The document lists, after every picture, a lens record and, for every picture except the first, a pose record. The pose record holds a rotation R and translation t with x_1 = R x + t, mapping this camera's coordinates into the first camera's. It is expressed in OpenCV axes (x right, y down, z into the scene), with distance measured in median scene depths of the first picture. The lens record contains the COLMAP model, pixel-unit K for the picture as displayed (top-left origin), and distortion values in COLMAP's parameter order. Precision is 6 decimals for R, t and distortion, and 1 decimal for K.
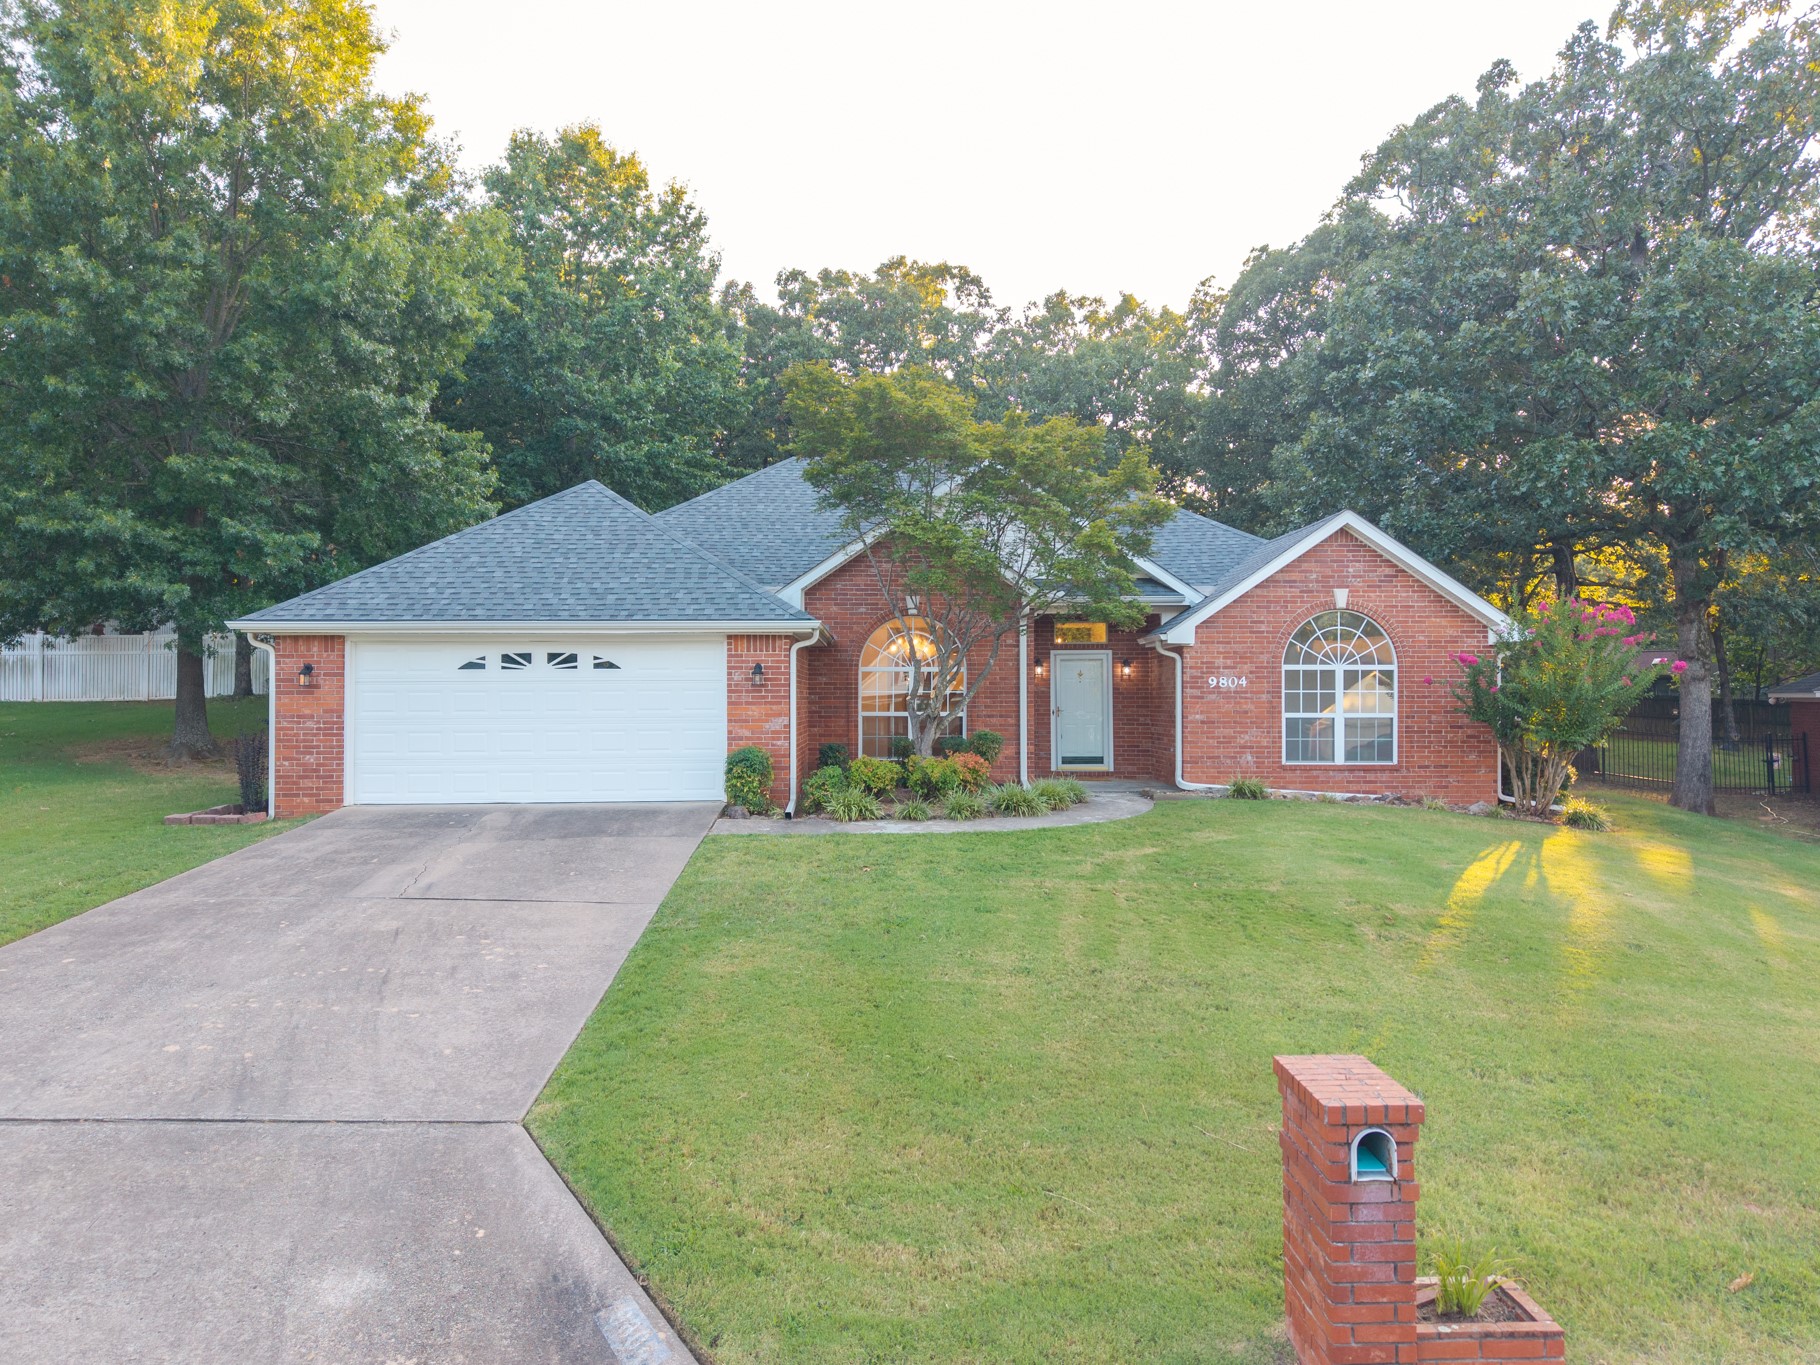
lens RADIAL K [[1228.3, 0, 910.0], [0, 1228.3, 682.5], [0, 0, 1]] dist [0.062311, -0.086040]
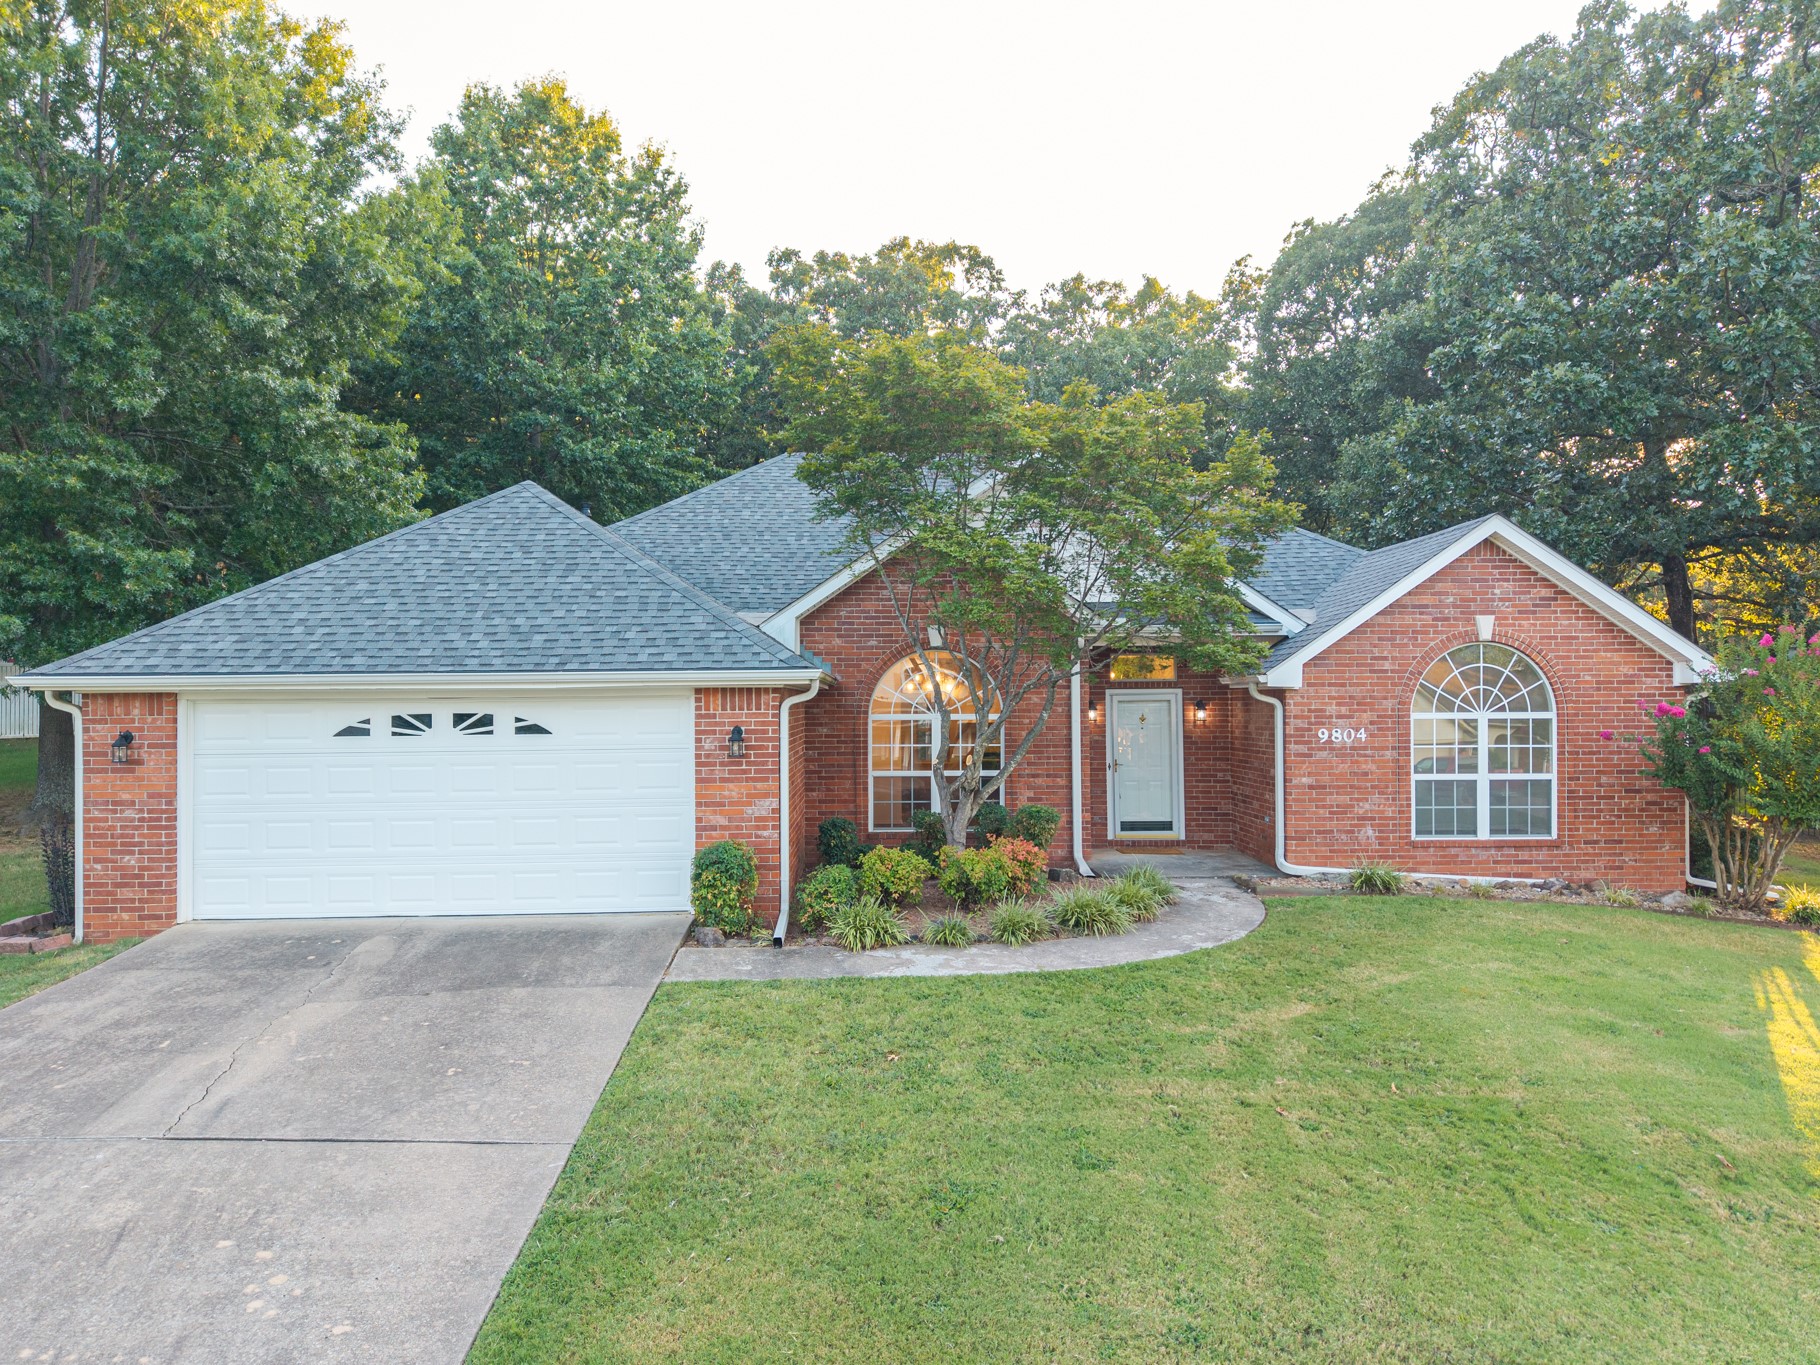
lens RADIAL K [[1234.9, 0, 910.0], [0, 1234.9, 690.2], [0, 0, 1]] dist [0.030042, -0.024590]
pose [[0.999984, -0.005194, 0.002128, -0.017463], [0.005186, 0.999980, 0.003570, -0.033063], [-0.002147, -0.003559, 0.999991, 0.214603]]
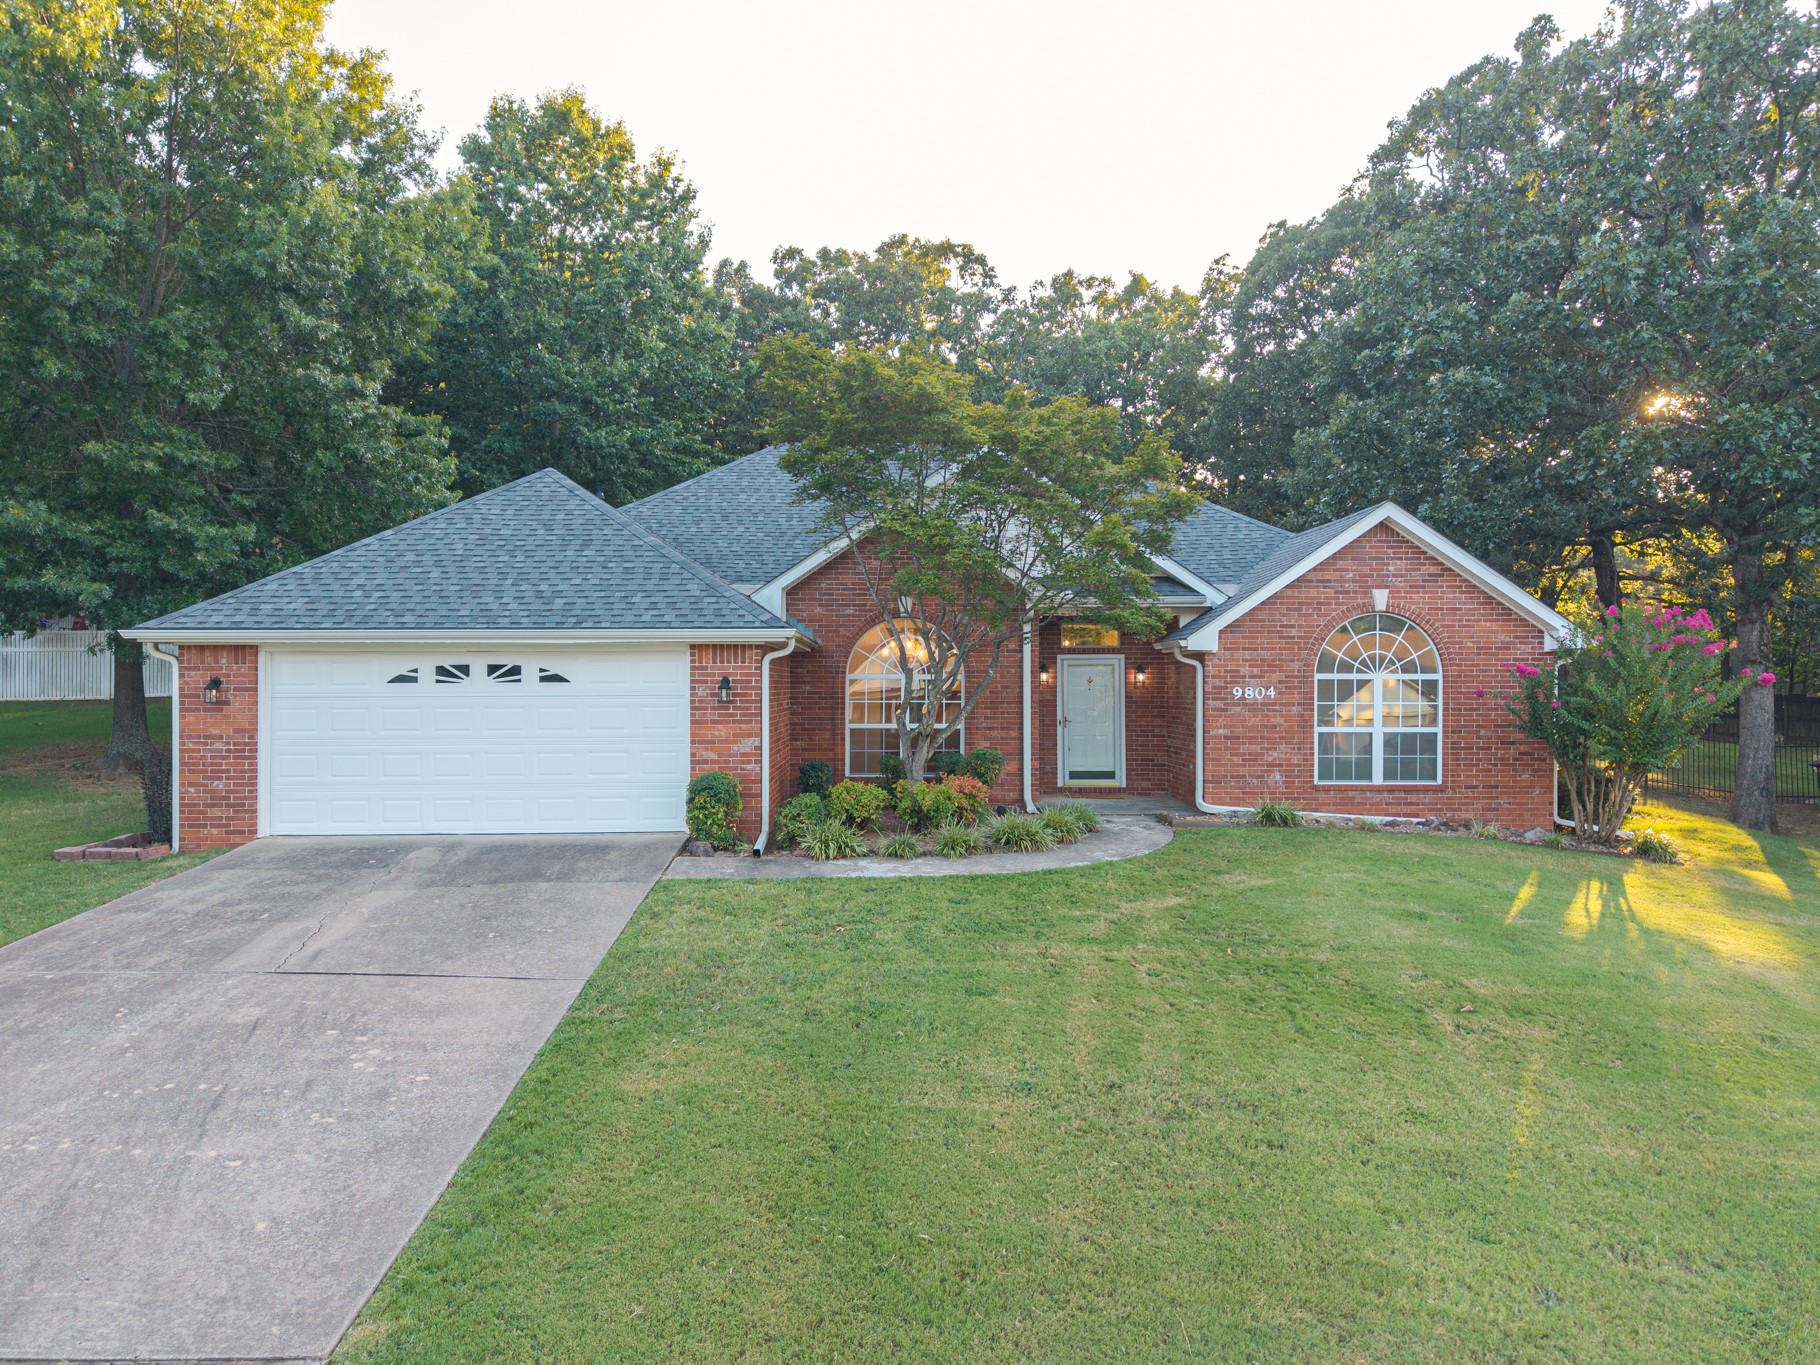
lens RADIAL K [[1218.3, 0, 910.0], [0, 1218.3, 682.5], [0, 0, 1]] dist [0.044481, -0.049194]
pose [[0.999981, 0.000825, -0.006080, 0.011817], [-0.000750, 0.999924, 0.012303, -0.018648], [0.006089, -0.012298, 0.999906, 0.105843]]
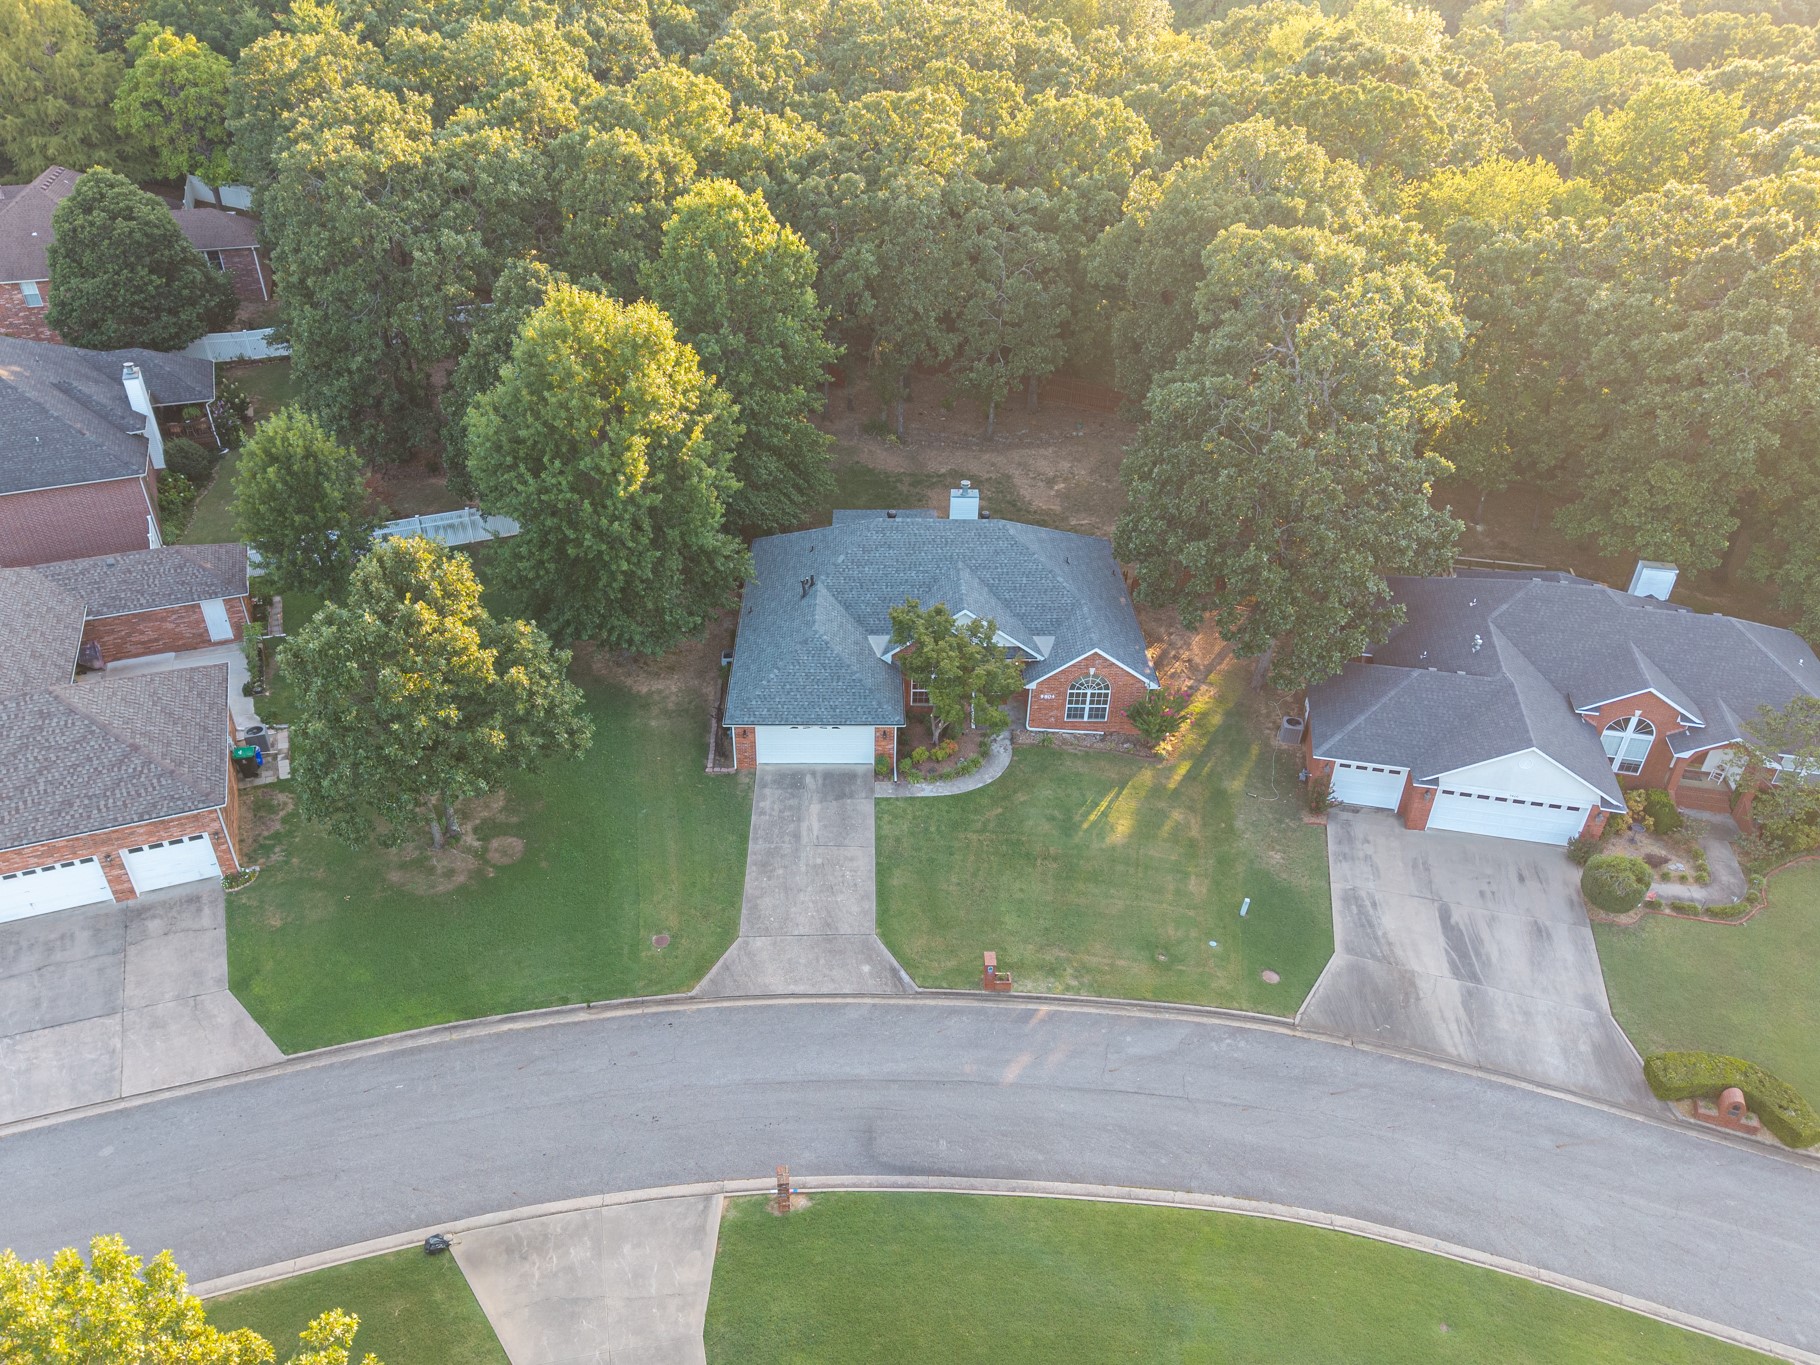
lens RADIAL K [[1336.0, 0, 839.1], [0, 1336.0, 734.4], [0, 0, 1]] dist [0.074525, -0.100352]
pose [[0.999459, 0.020691, -0.025547, -0.128143], [-0.001791, 0.810208, 0.586140, -1.673286], [0.032826, -0.585777, 0.809807, -1.475882]]
